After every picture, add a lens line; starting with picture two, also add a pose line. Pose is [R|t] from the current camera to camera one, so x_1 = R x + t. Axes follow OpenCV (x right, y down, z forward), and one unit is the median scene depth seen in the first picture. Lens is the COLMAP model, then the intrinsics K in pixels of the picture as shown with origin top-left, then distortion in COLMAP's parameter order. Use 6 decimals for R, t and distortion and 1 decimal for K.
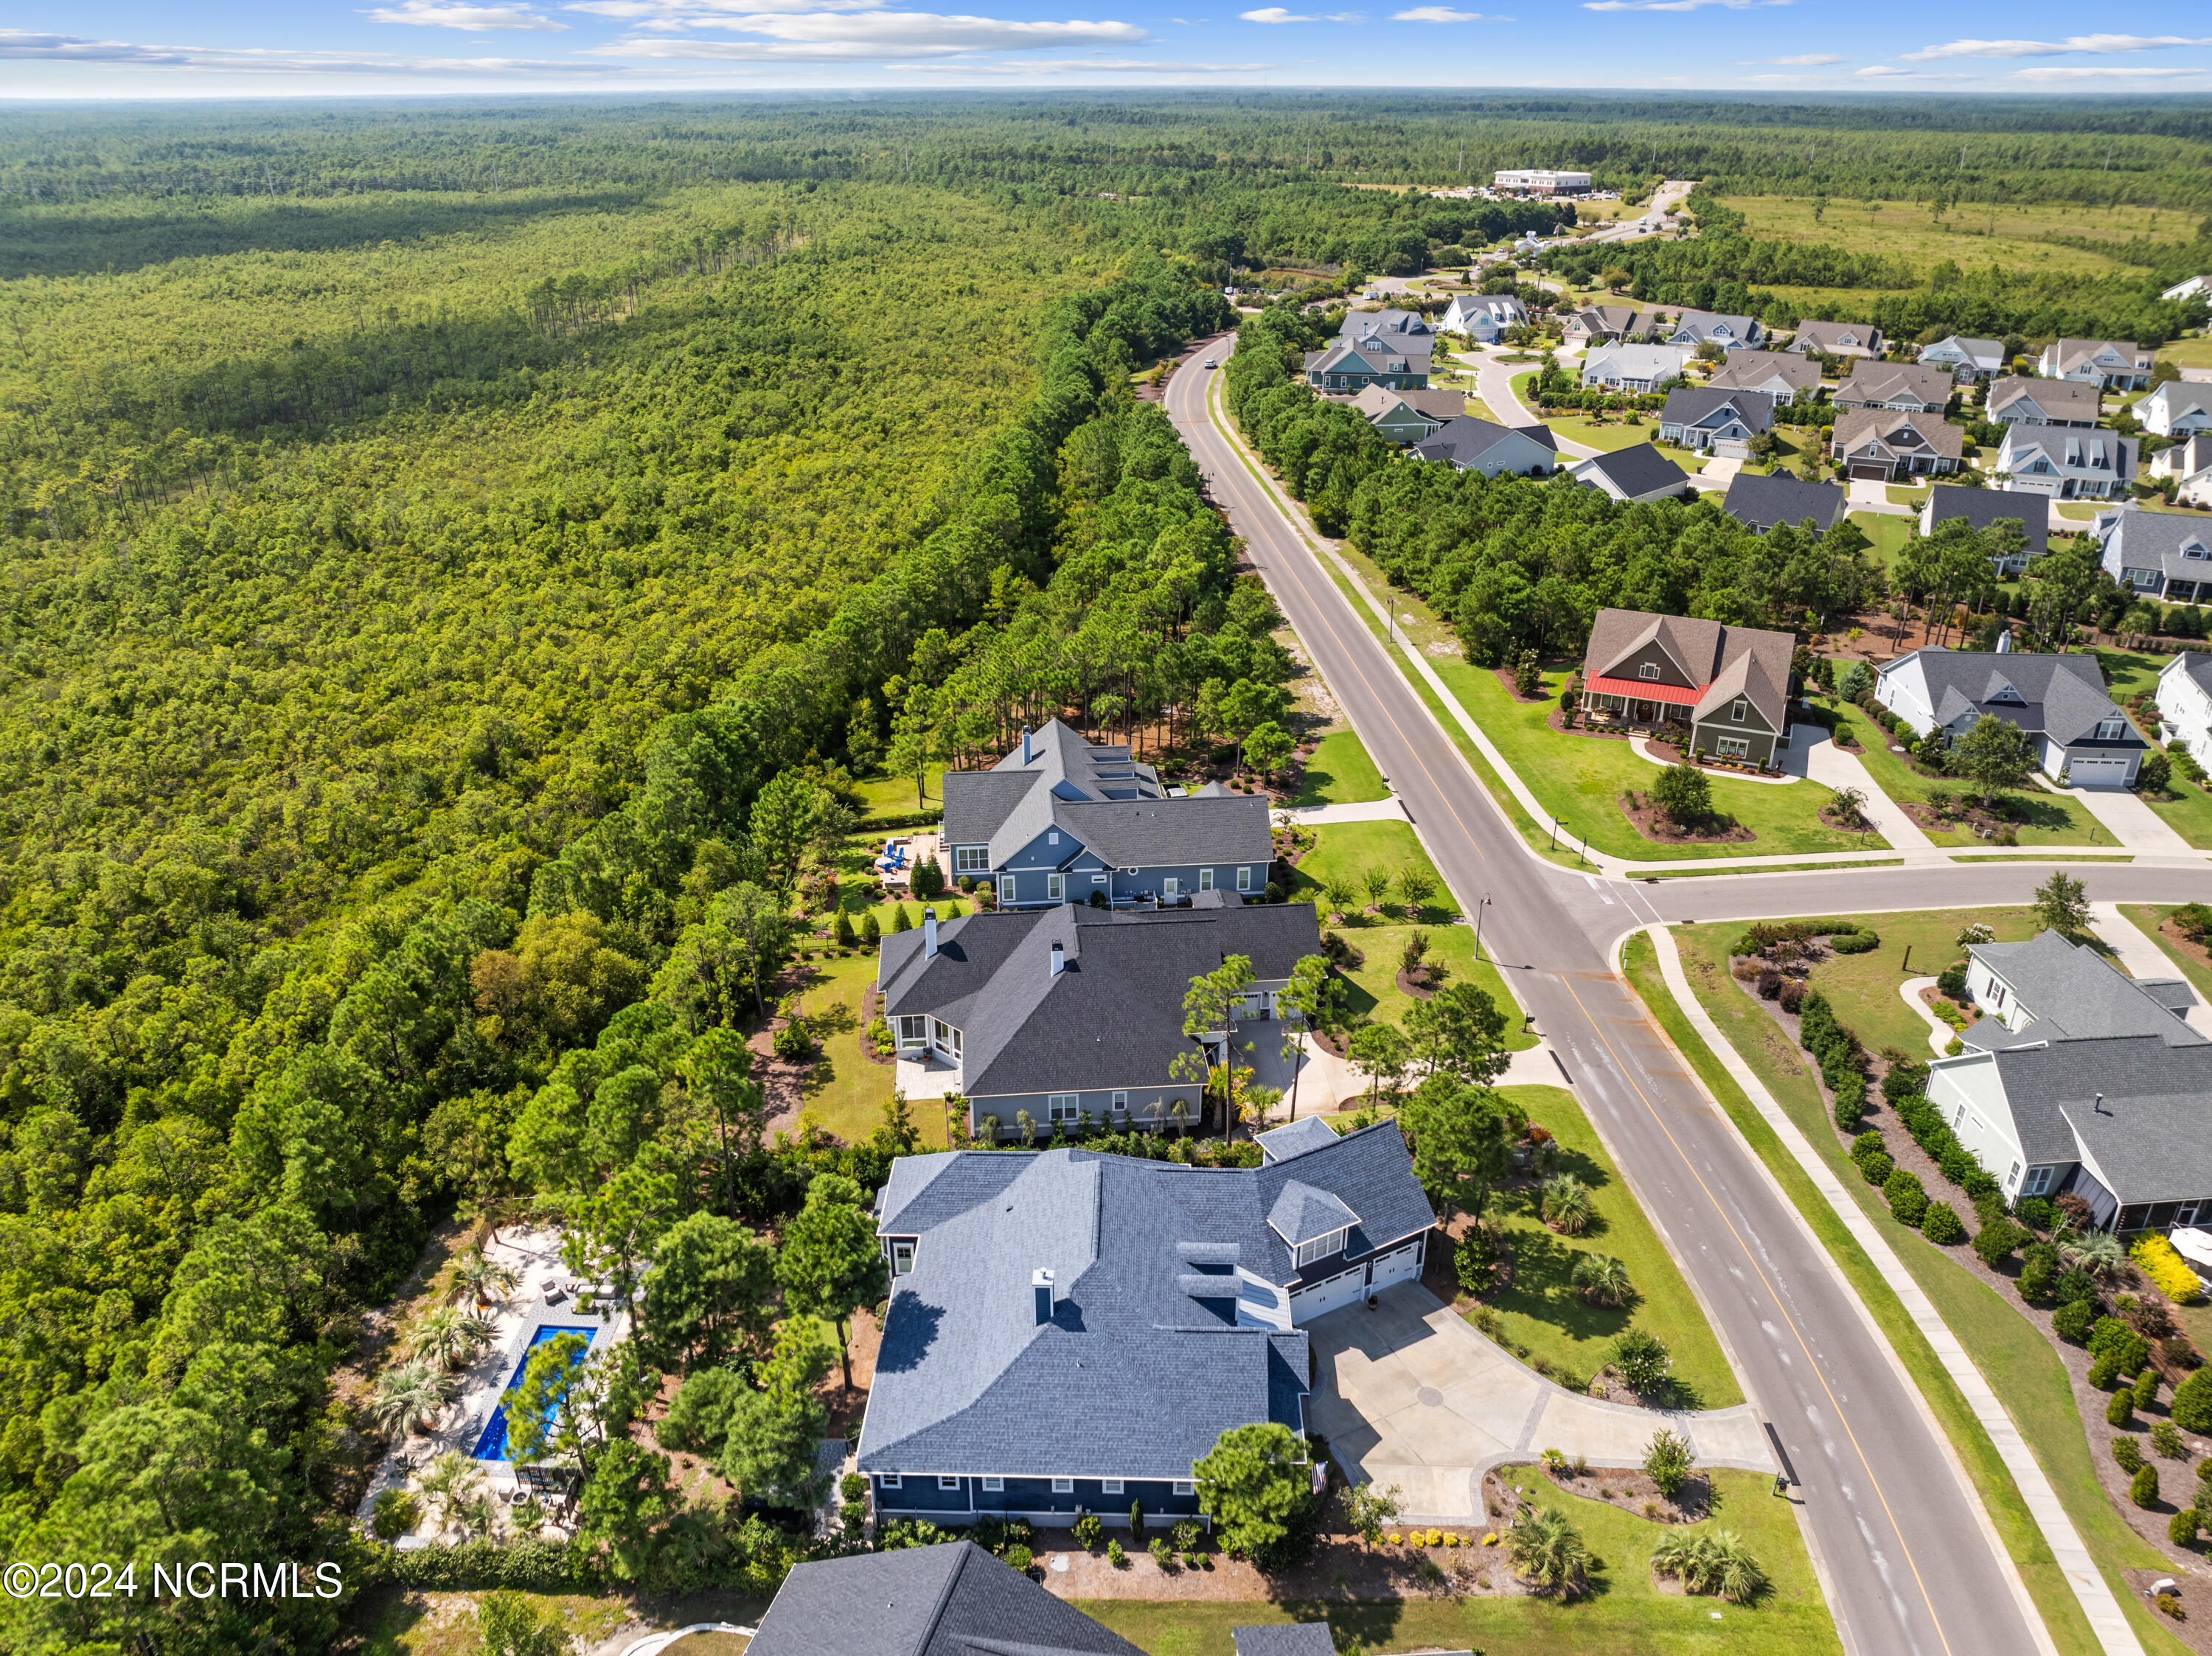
lens RADIAL K [[1556.3, 0, 1114.1], [0, 1556.3, 829.2], [0, 0, 1]] dist [-0.027074, -0.013606]
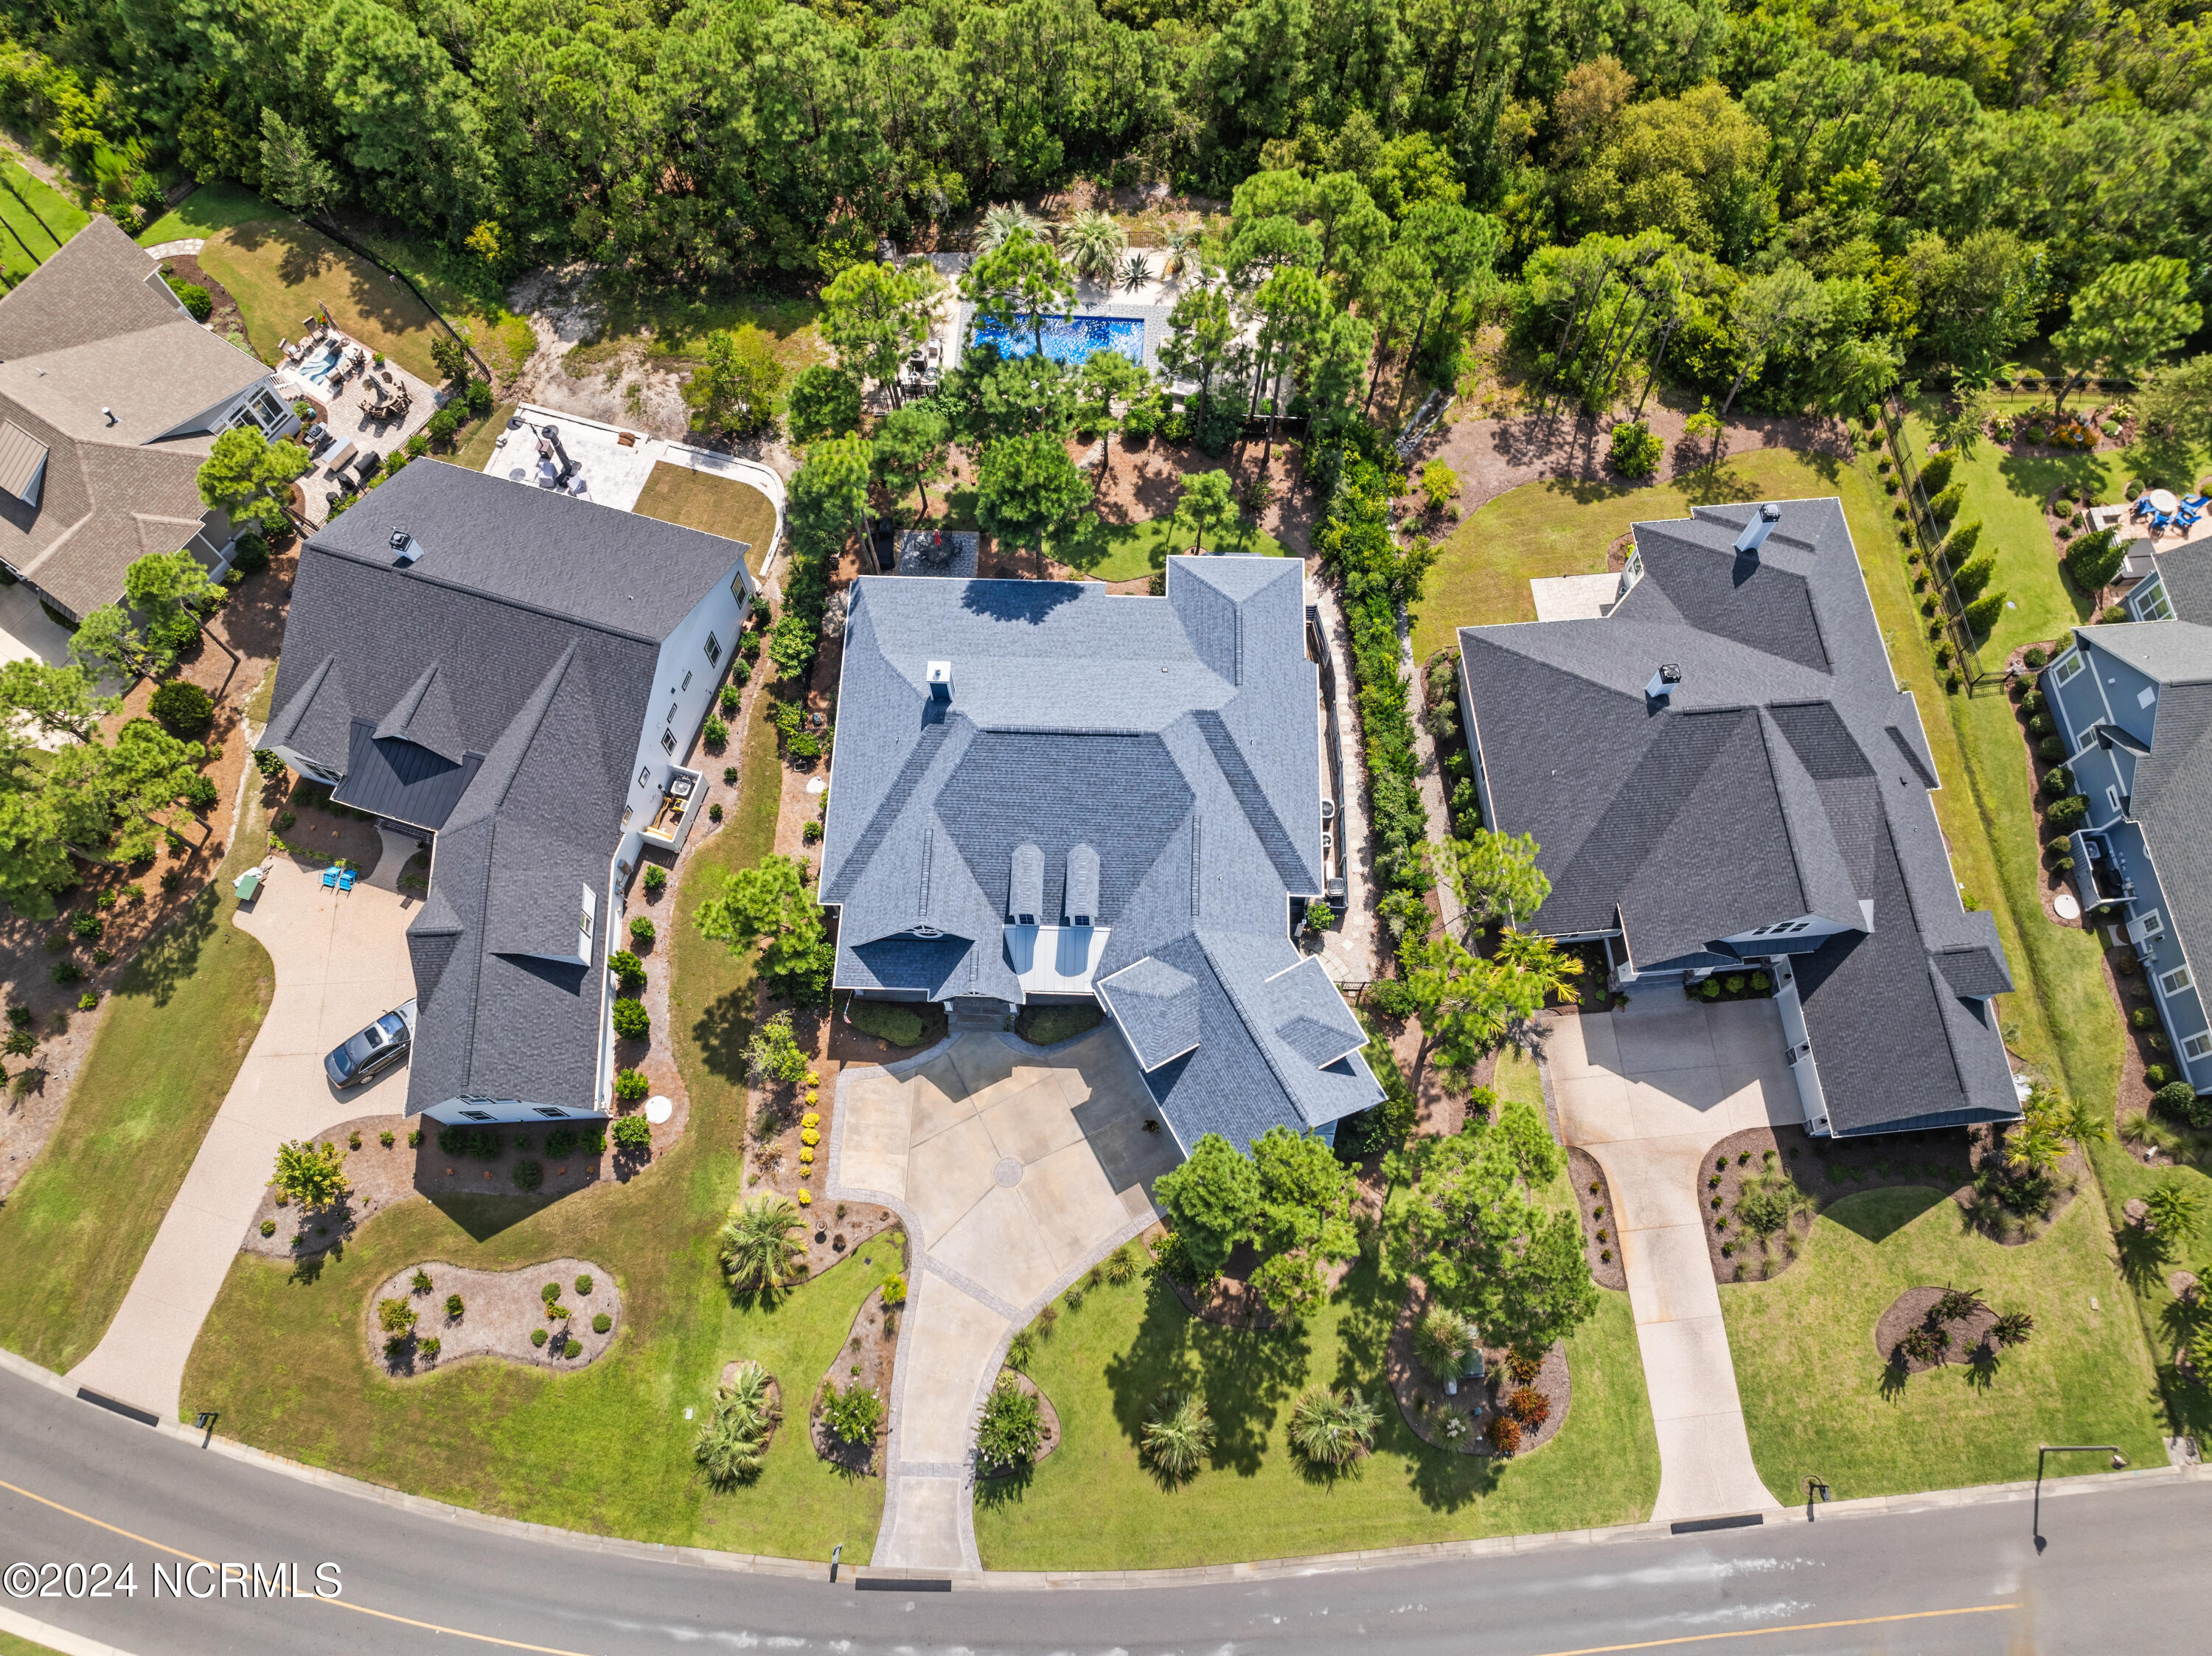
lens RADIAL K [[1556.3, 0, 1110.3], [0, 1556.3, 818.7], [0, 0, 1]] dist [-0.027074, -0.013606]
pose [[-0.002409, 0.929847, -0.367938, 0.338855], [-0.447253, 0.328086, 0.832060, -0.444774], [0.894404, 0.166566, 0.415087, 0.651884]]
